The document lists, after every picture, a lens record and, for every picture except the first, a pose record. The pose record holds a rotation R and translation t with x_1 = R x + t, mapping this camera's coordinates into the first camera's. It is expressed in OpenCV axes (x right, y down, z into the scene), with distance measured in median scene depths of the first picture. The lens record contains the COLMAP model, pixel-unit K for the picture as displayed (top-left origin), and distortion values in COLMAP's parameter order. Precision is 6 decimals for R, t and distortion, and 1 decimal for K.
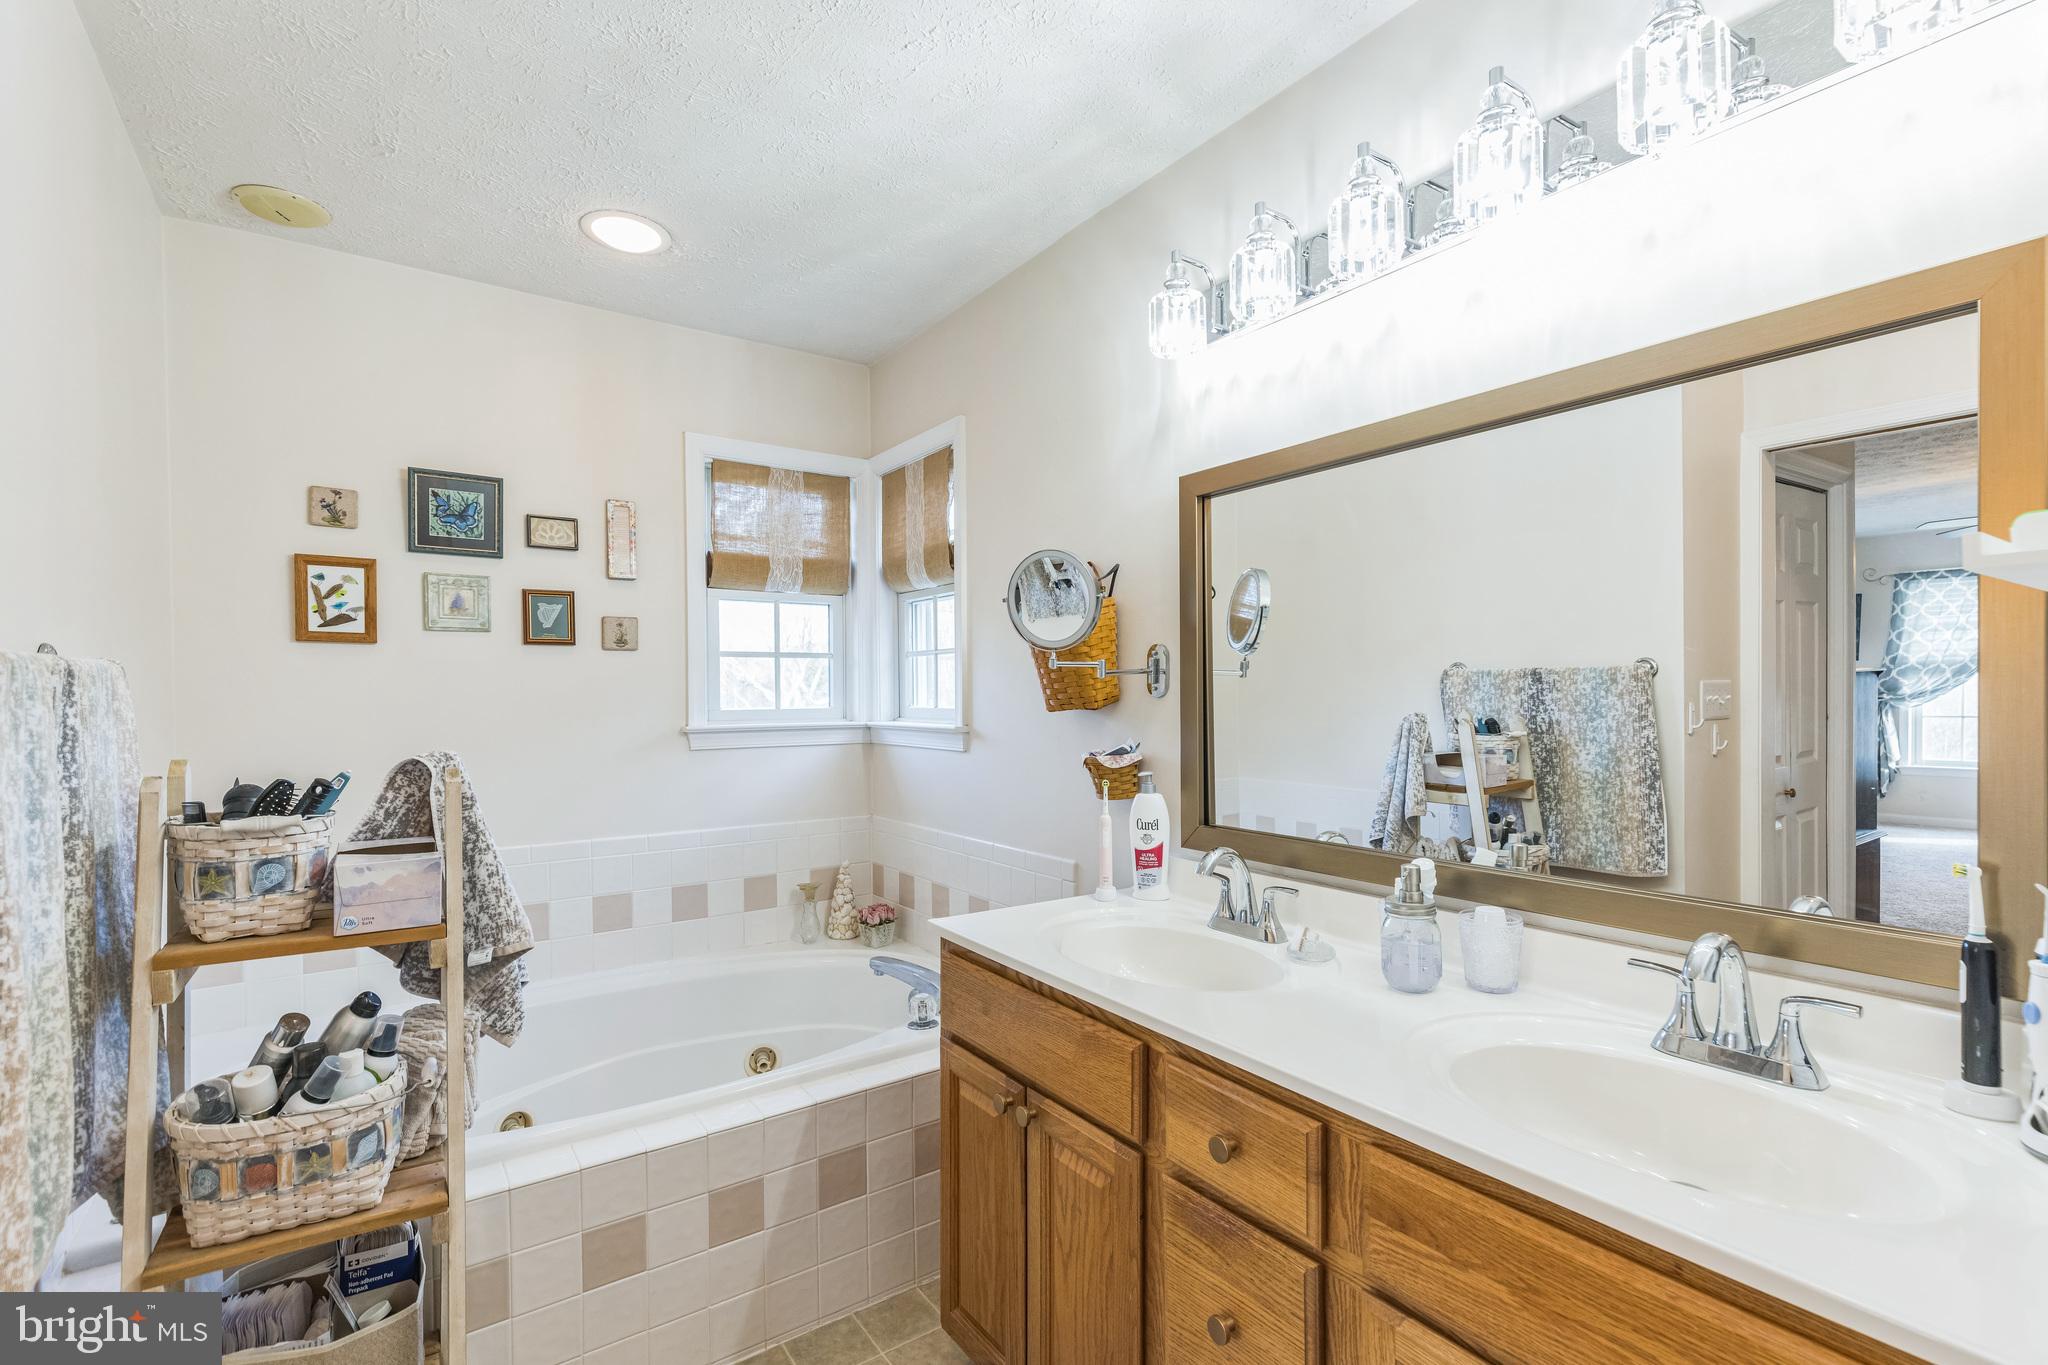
lens RADIAL K [[925.0, 0, 1023.9], [0, 925.0, 685.2], [0, 0, 1]] dist [0.007323, -0.000729]
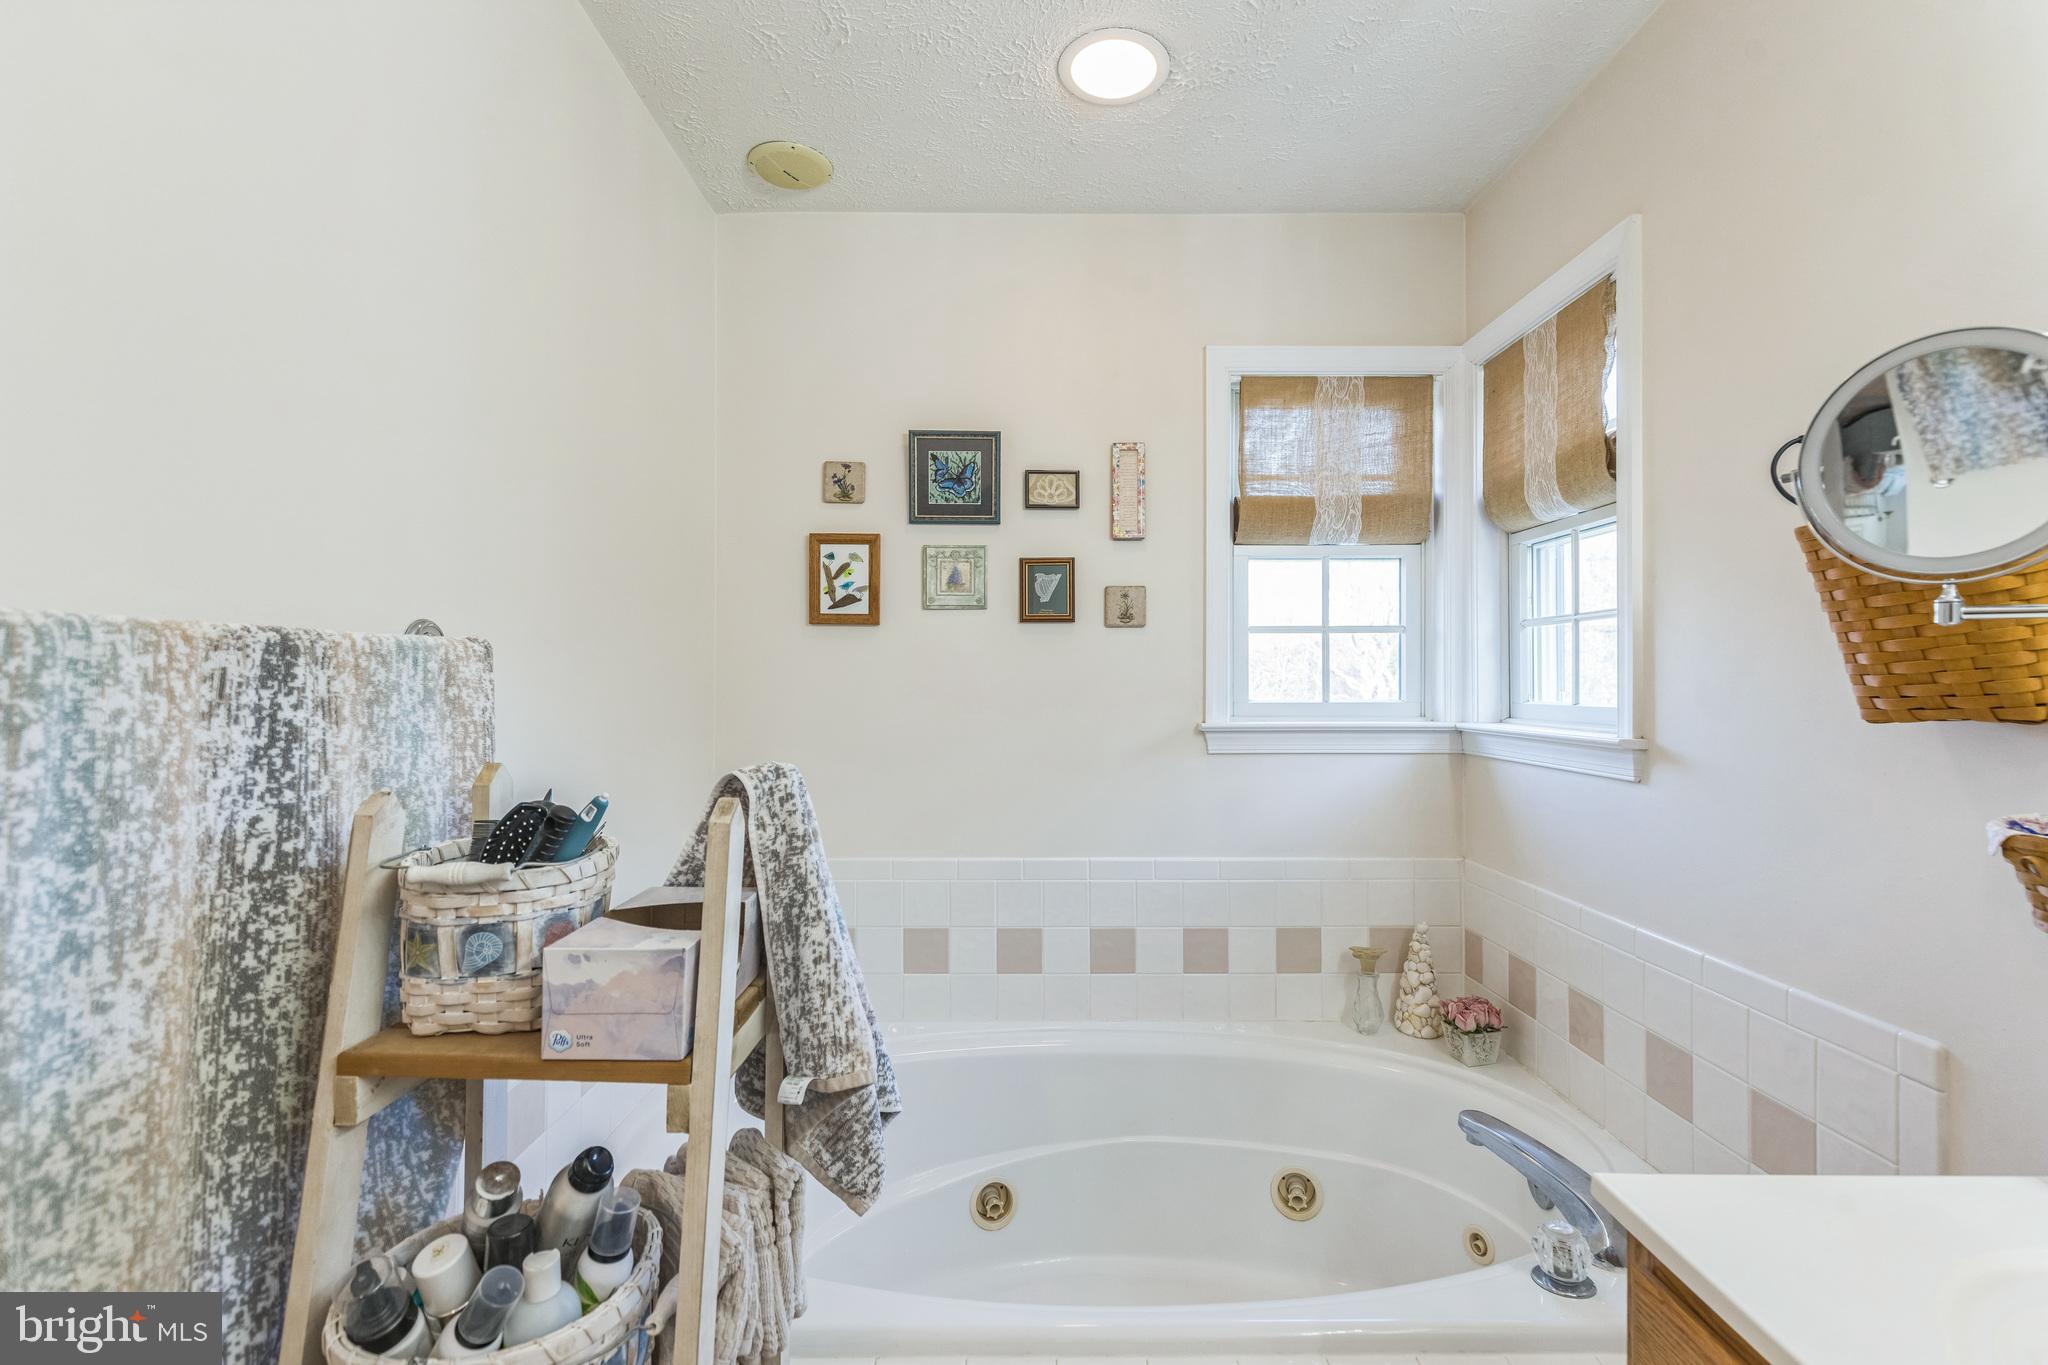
lens RADIAL K [[925.0, 0, 1023.9], [0, 925.0, 685.2], [0, 0, 1]] dist [0.007323, -0.000729]
pose [[0.820683, 0.007575, -0.571334, -0.050038], [-0.000030, 0.999913, 0.013214, 0.002514], [0.571384, -0.010827, 0.820611, 0.309524]]
